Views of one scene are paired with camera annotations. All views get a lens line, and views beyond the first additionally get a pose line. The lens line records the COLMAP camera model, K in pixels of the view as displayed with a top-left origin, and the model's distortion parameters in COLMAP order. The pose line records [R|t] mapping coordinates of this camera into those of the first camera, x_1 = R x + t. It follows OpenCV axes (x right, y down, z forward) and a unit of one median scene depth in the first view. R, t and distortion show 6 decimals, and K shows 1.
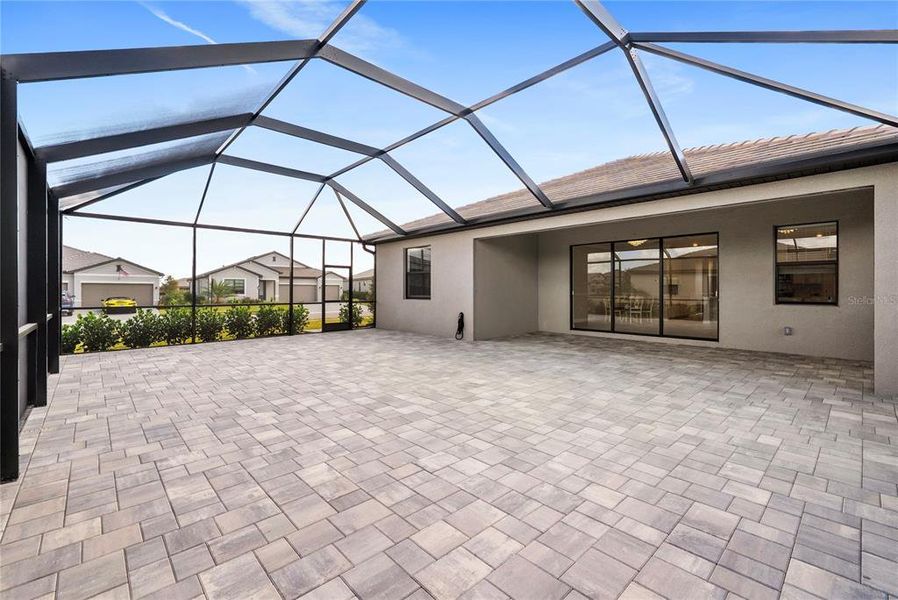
lens RADIAL K [[384.7, 0, 454.8], [0, 384.7, 302.3], [0, 0, 1]] dist [0.000945, -0.000216]
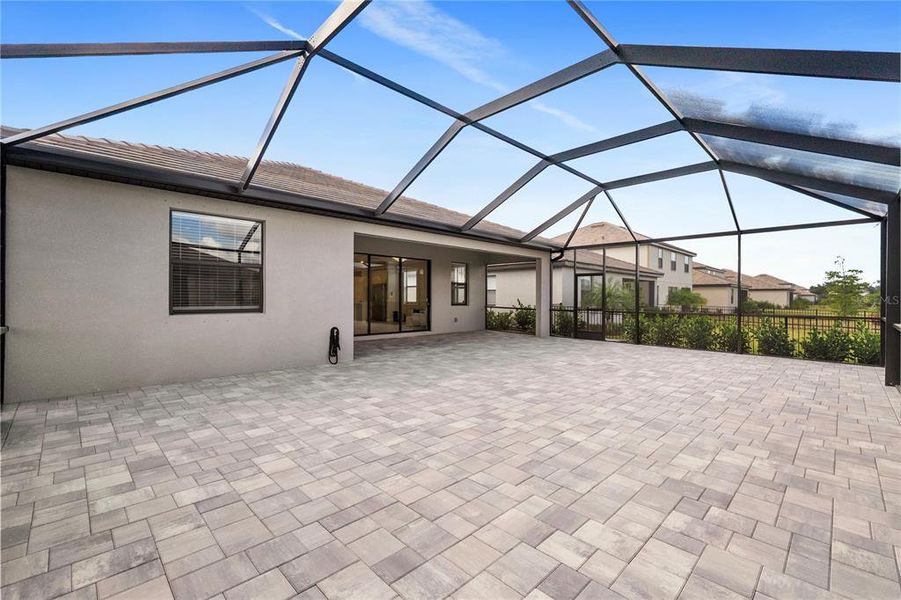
lens RADIAL K [[386.0, 0, 452.5], [0, 386.0, 303.0], [0, 0, 1]] dist [0.000945, -0.000216]
pose [[-0.036572, -0.008044, 0.999299, -1.814576], [0.034510, 0.999361, 0.009308, -0.046022], [-0.998735, 0.034826, -0.036271, 1.966253]]
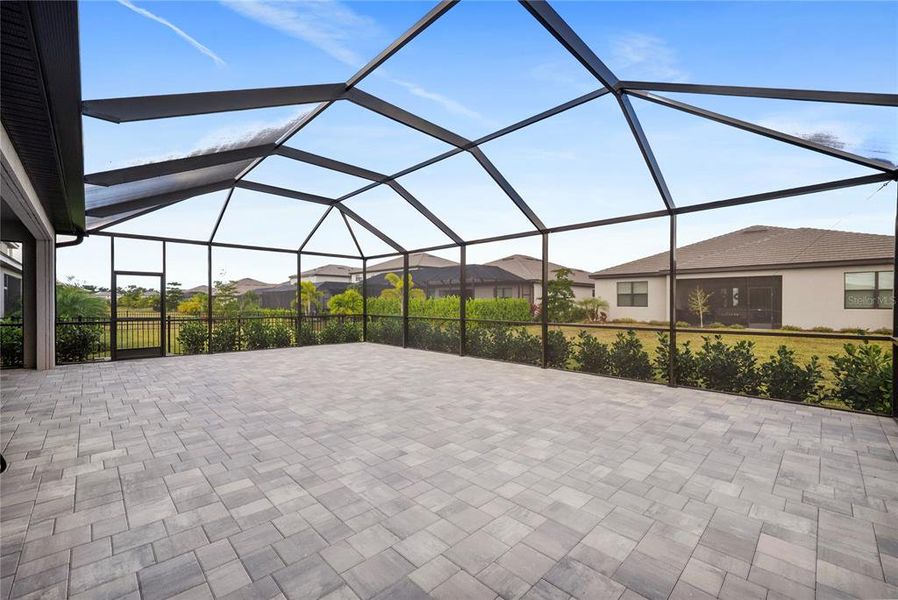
lens RADIAL K [[363.6, 0, 441.3], [0, 363.6, 307.4], [0, 0, 1]] dist [0.003772, 0.000109]
pose [[-0.999937, 0.002590, -0.010889, -0.638990], [0.002032, 0.998698, 0.050977, -0.116179], [0.011007, 0.050952, -0.998640, 3.034489]]
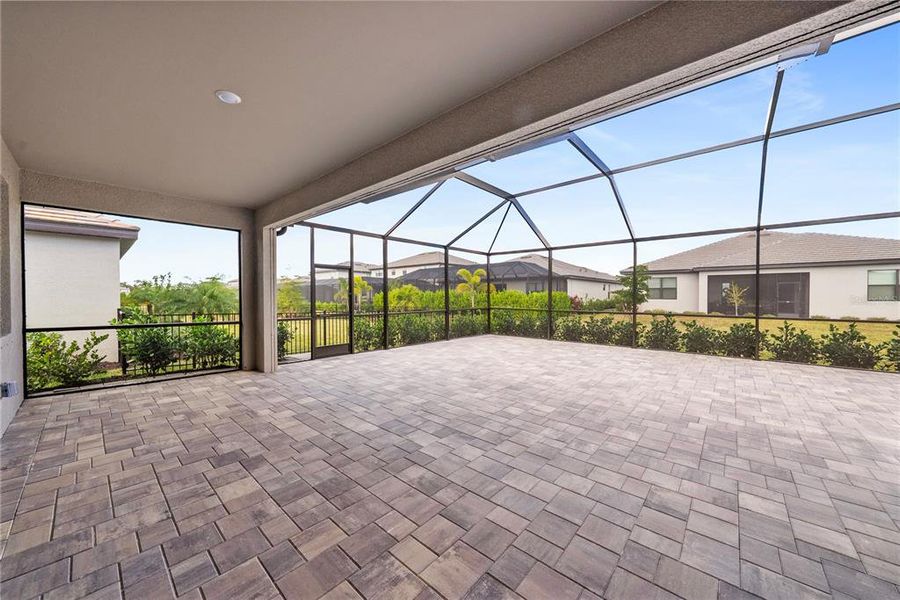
lens RADIAL K [[317.2, 0, 449.9], [0, 317.2, 297.4], [0, 0, 1]] dist [-0.001585, 0.000258]
pose [[-0.995680, 0.004611, -0.092731, 0.640244], [0.000552, 0.999043, 0.043745, -0.115906], [0.092844, 0.043505, -0.994730, 2.694687]]
